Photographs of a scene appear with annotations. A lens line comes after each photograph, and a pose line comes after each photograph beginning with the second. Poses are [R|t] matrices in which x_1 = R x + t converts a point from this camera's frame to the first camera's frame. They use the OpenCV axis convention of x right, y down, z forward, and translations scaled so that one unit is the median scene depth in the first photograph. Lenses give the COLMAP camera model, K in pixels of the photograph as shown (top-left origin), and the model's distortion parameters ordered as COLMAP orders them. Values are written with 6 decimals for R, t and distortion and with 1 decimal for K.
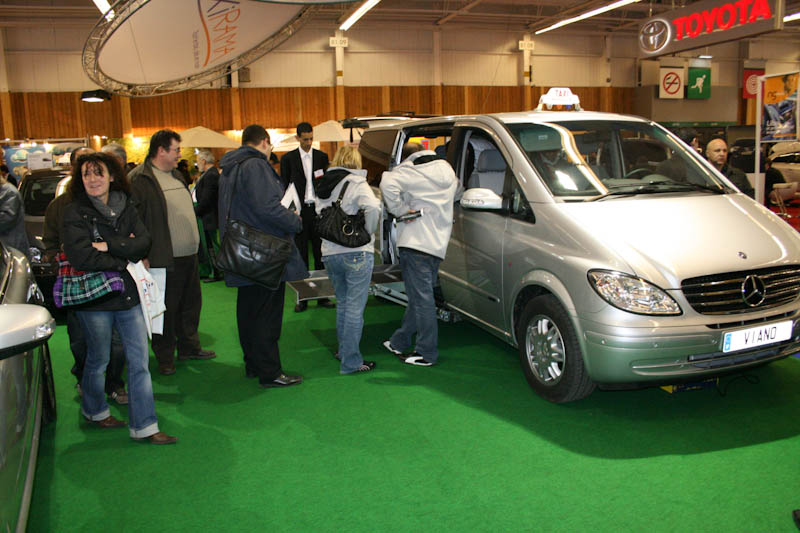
lens RADIAL K [[677.1, 0, 400.6], [0, 677.1, 263.8], [0, 0, 1]] dist [-0.076387, 0.029339]
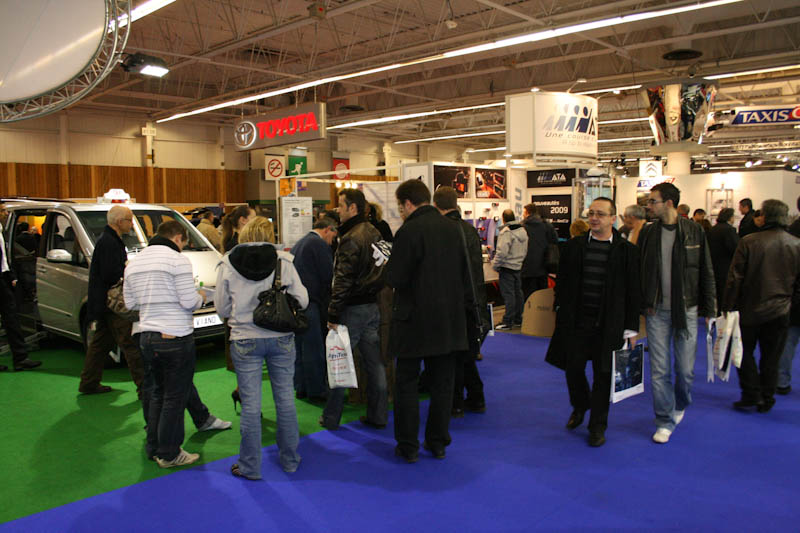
lens RADIAL K [[677.1, 0, 398.4], [0, 677.1, 267.6], [0, 0, 1]] dist [-0.076387, 0.029339]
pose [[0.879924, -0.025058, 0.474453, 0.016117], [0.071504, 0.994219, -0.080102, 0.025282], [-0.469703, 0.104409, 0.876629, -0.172829]]
